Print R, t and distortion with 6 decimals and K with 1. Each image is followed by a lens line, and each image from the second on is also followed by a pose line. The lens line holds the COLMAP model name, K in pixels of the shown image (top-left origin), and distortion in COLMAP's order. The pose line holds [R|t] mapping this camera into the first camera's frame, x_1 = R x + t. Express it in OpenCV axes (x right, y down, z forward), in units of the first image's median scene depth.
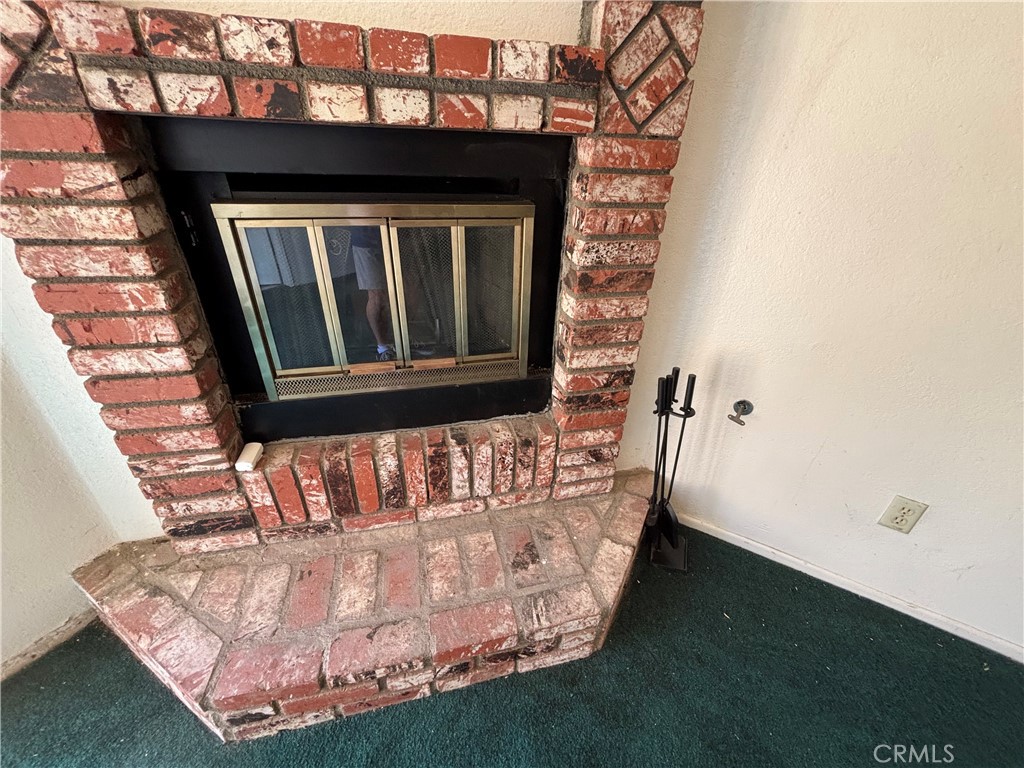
lens RADIAL K [[414.7, 0, 510.2], [0, 414.7, 385.5], [0, 0, 1]] dist [-0.000815, 0.000298]
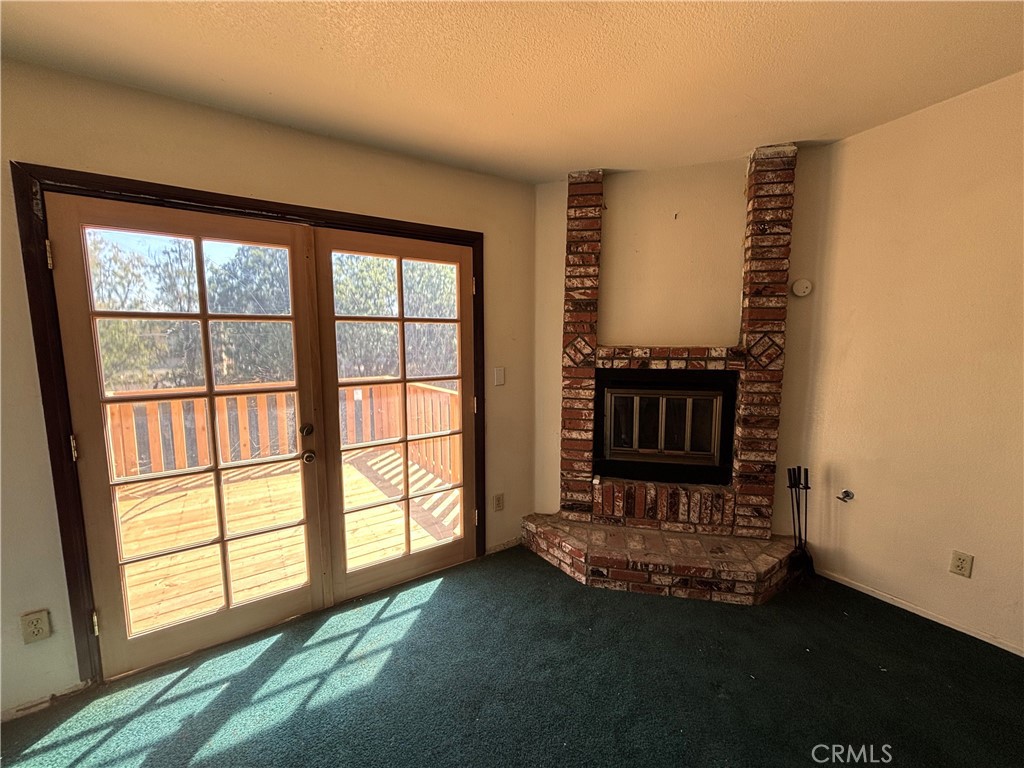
lens RADIAL K [[414.7, 0, 512.2], [0, 414.7, 383.1], [0, 0, 1]] dist [-0.000815, 0.000298]
pose [[0.906788, 0.020587, -0.421084, -0.042366], [-0.181963, 0.920093, -0.346868, 0.657941], [0.380296, 0.391157, 0.838076, -1.705533]]
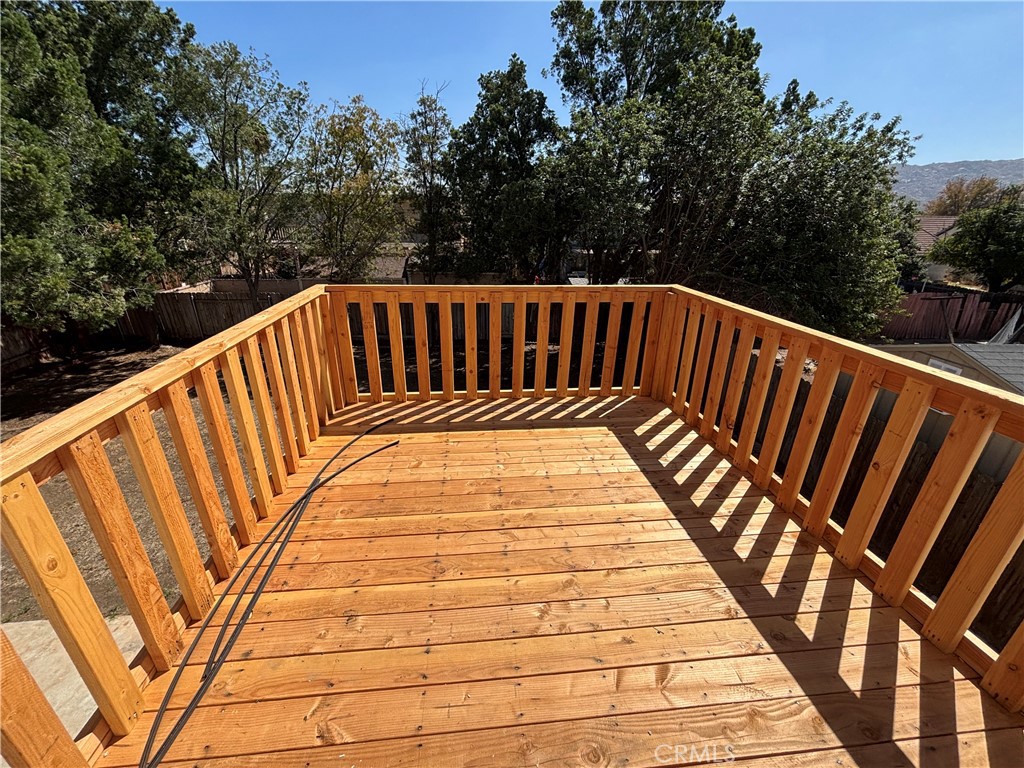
lens RADIAL K [[414.7, 0, 514.3], [0, 414.7, 382.5], [0, 0, 1]] dist [-0.000815, 0.000298]
pose [[0.600479, 0.287076, -0.746333, -0.335157], [-0.388729, 0.920427, 0.041280, 0.565021], [0.698796, 0.265333, 0.664291, -1.542646]]
